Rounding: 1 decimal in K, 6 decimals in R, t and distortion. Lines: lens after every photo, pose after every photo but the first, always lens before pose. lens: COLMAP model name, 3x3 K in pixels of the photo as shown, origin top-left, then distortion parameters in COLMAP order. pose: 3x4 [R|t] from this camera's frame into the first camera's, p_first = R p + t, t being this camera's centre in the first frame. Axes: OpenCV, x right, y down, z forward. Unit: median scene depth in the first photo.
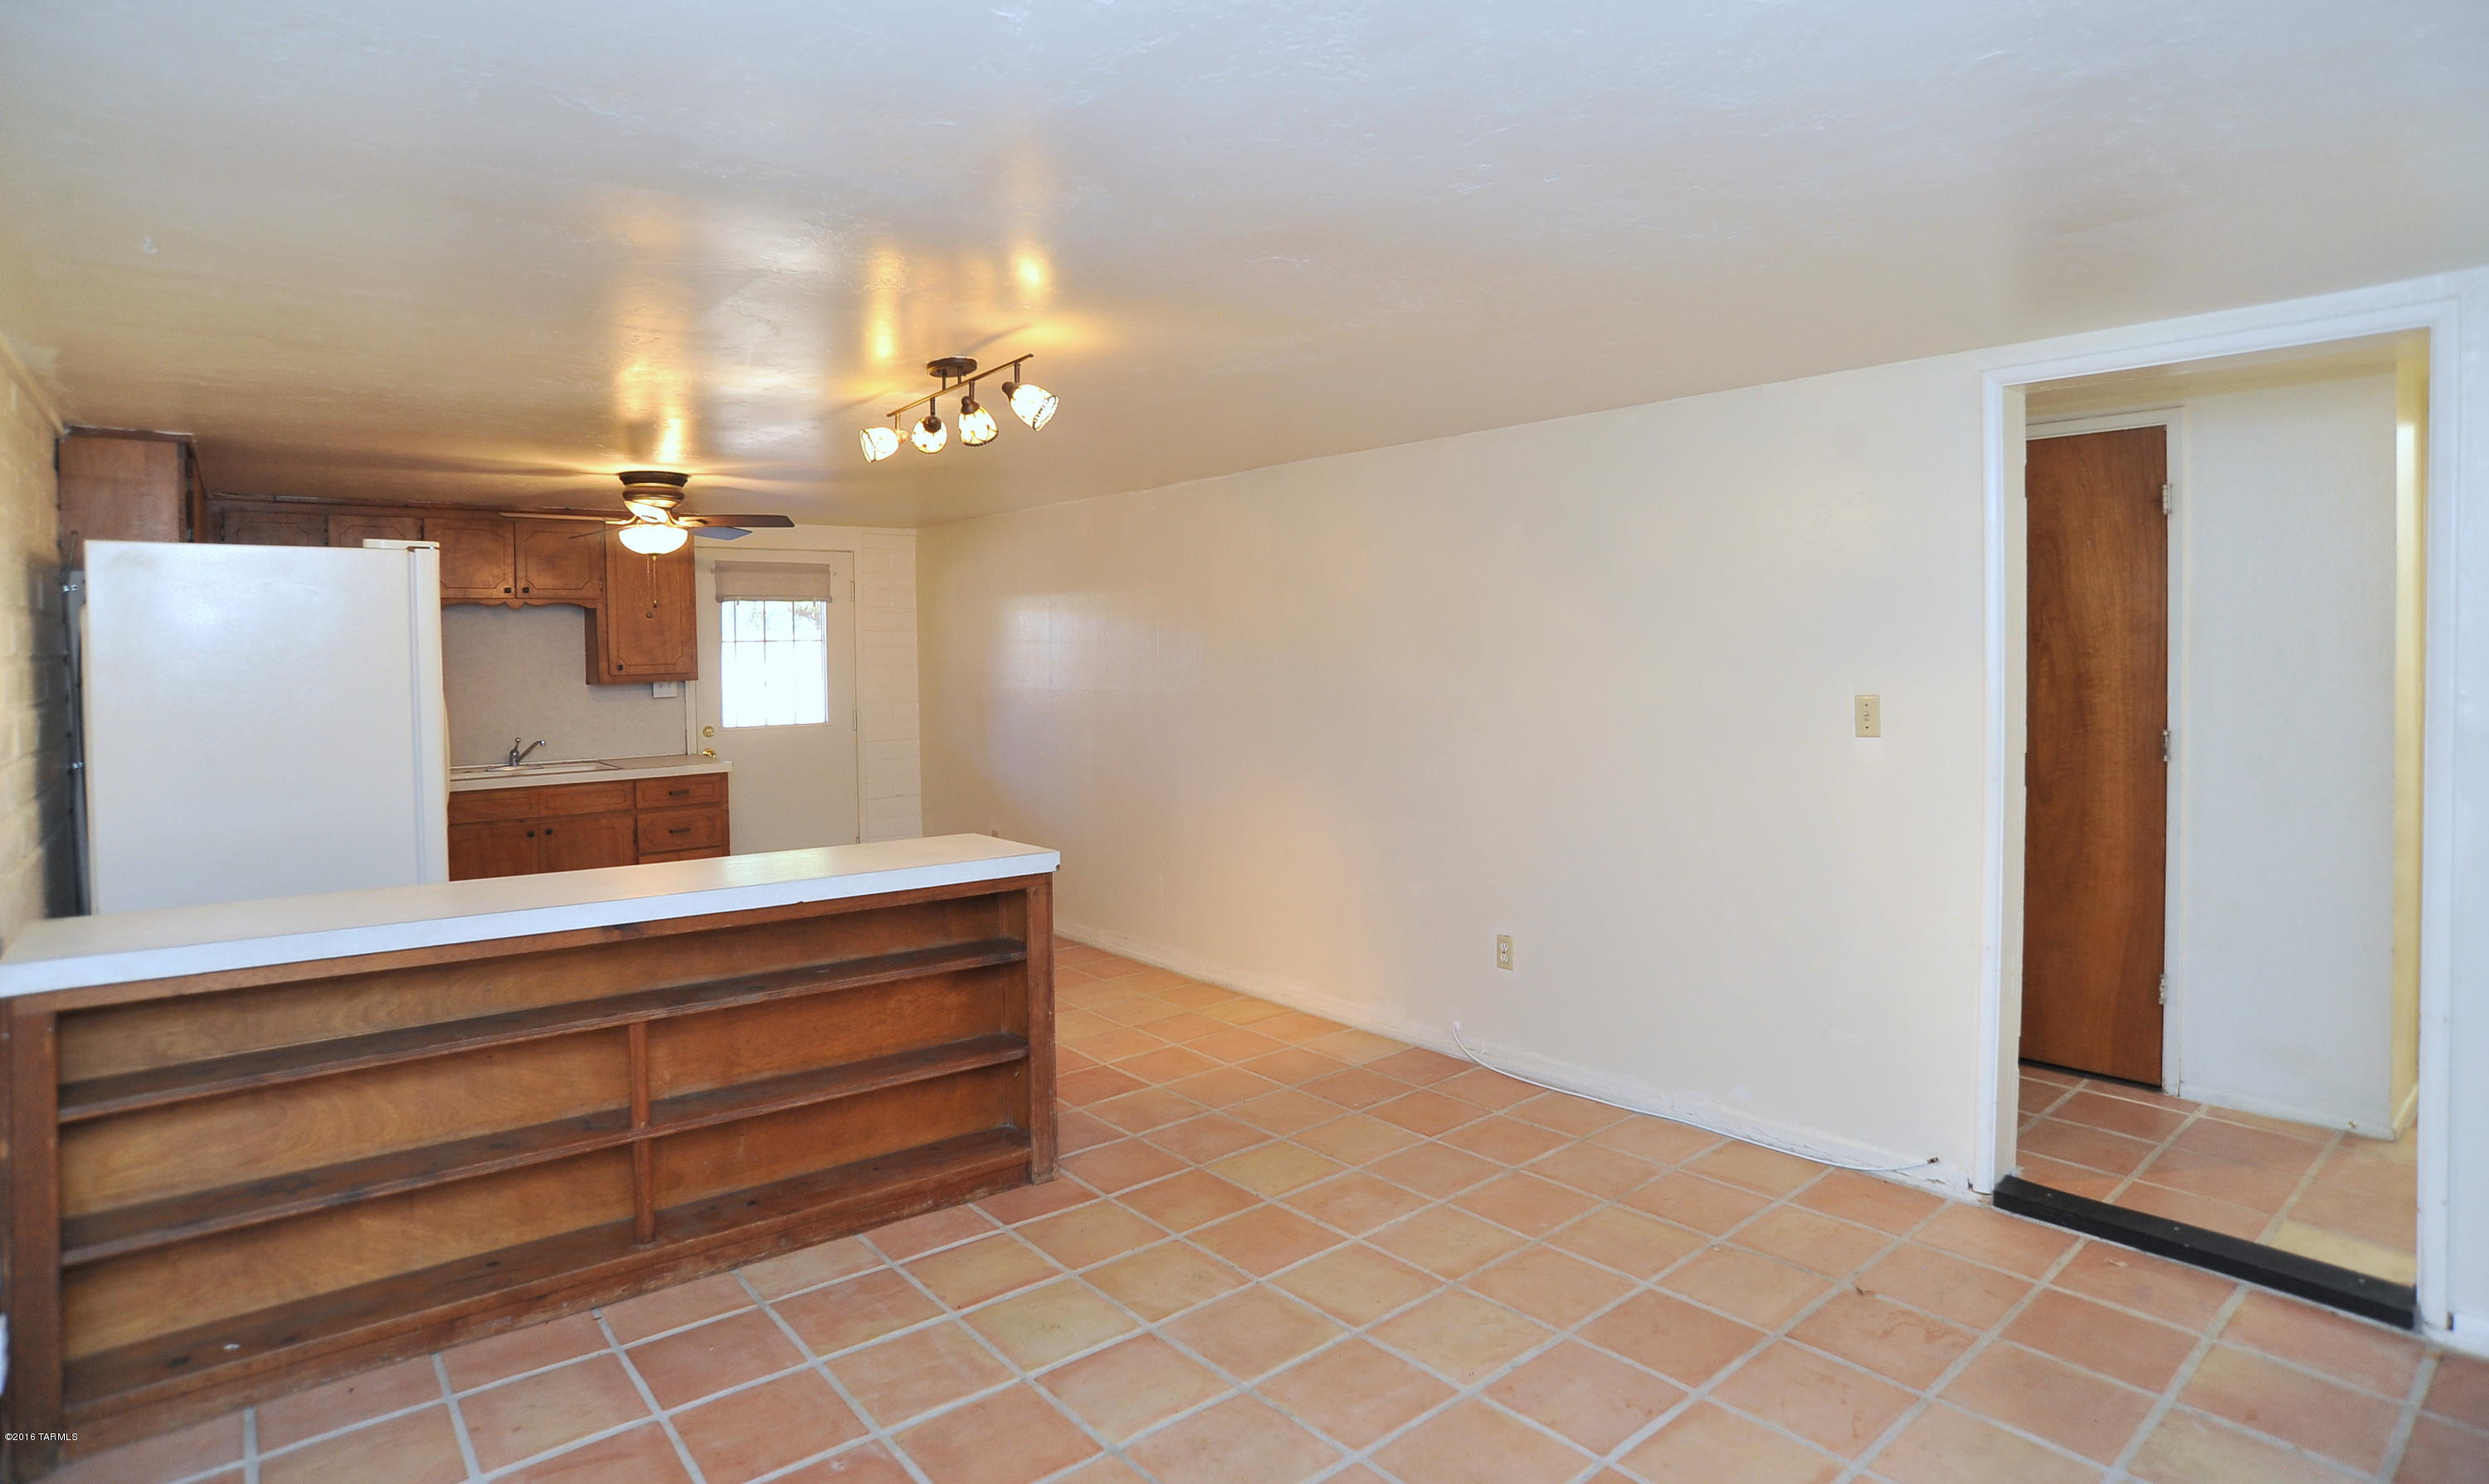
lens RADIAL K [[1269.1, 0, 1245.6], [0, 1269.1, 668.7], [0, 0, 1]] dist [-0.076370, 0.000726]
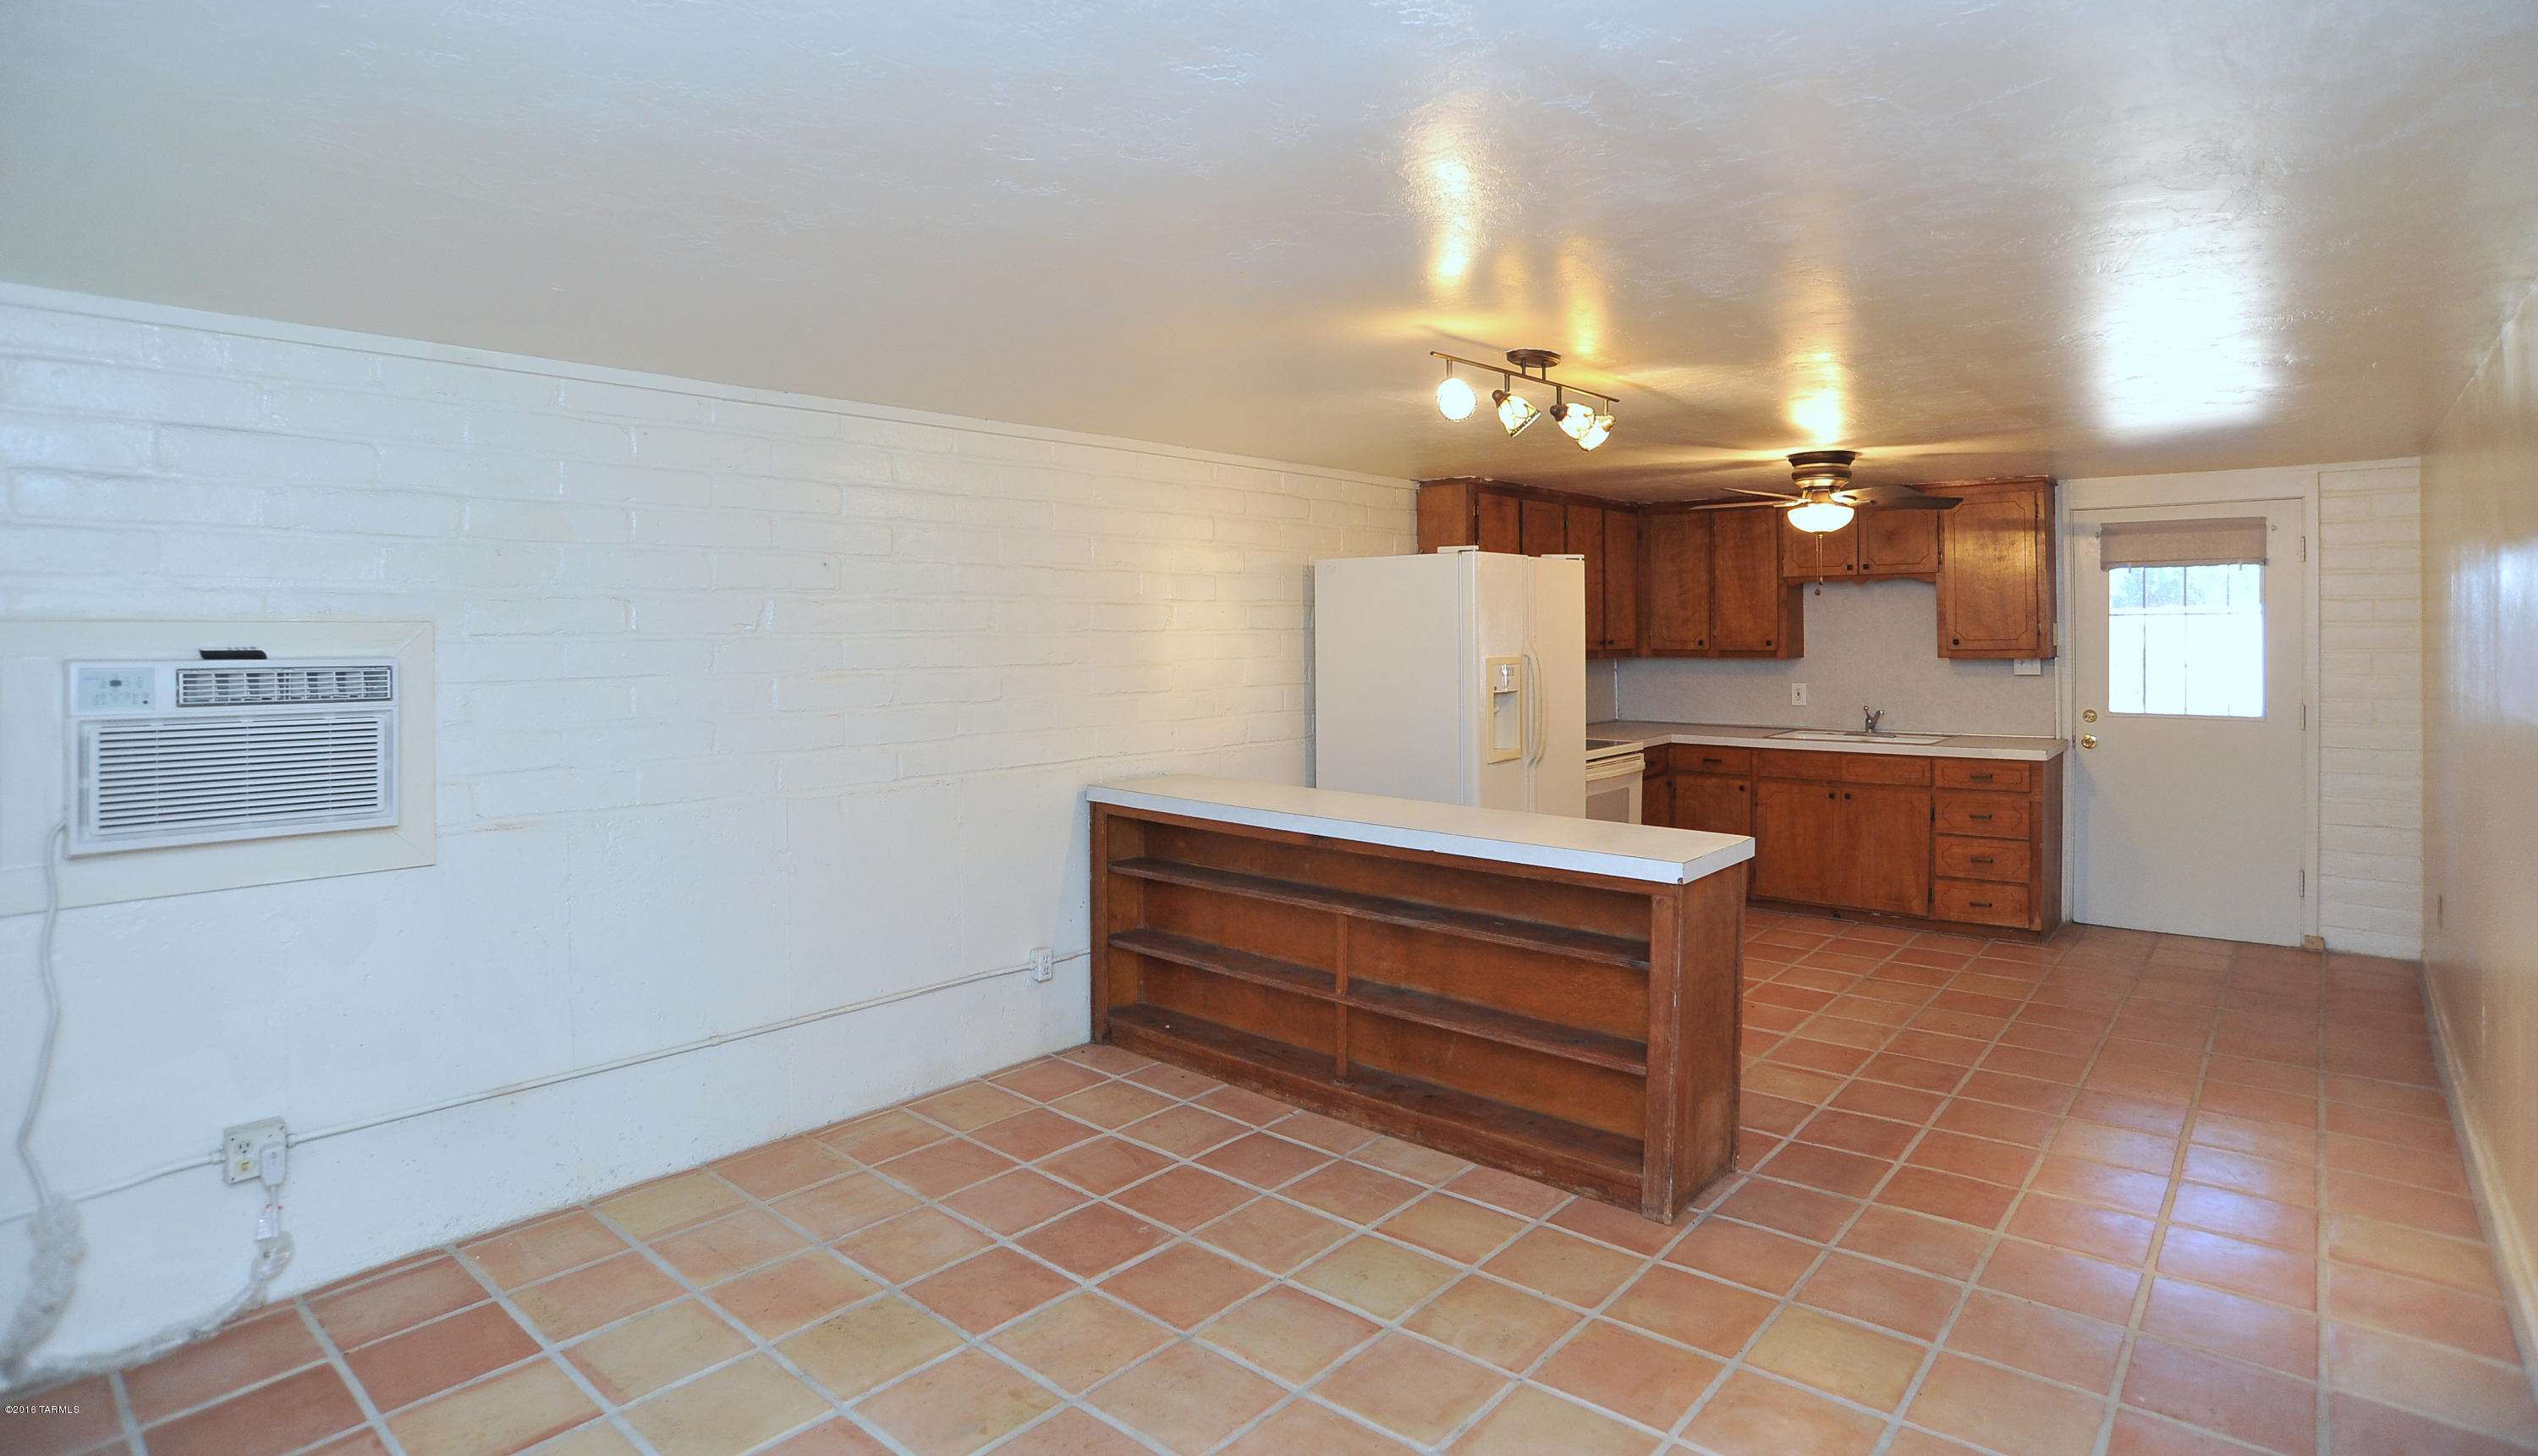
lens RADIAL K [[1259.8, 0, 1272.3], [0, 1259.8, 643.1], [0, 0, 1]] dist [-0.082166, 0.000364]
pose [[0.165484, 0.023170, -0.985940, 0.704729], [-0.012082, 0.999697, 0.021465, -0.028192], [0.986138, 0.008360, 0.165714, 0.606051]]
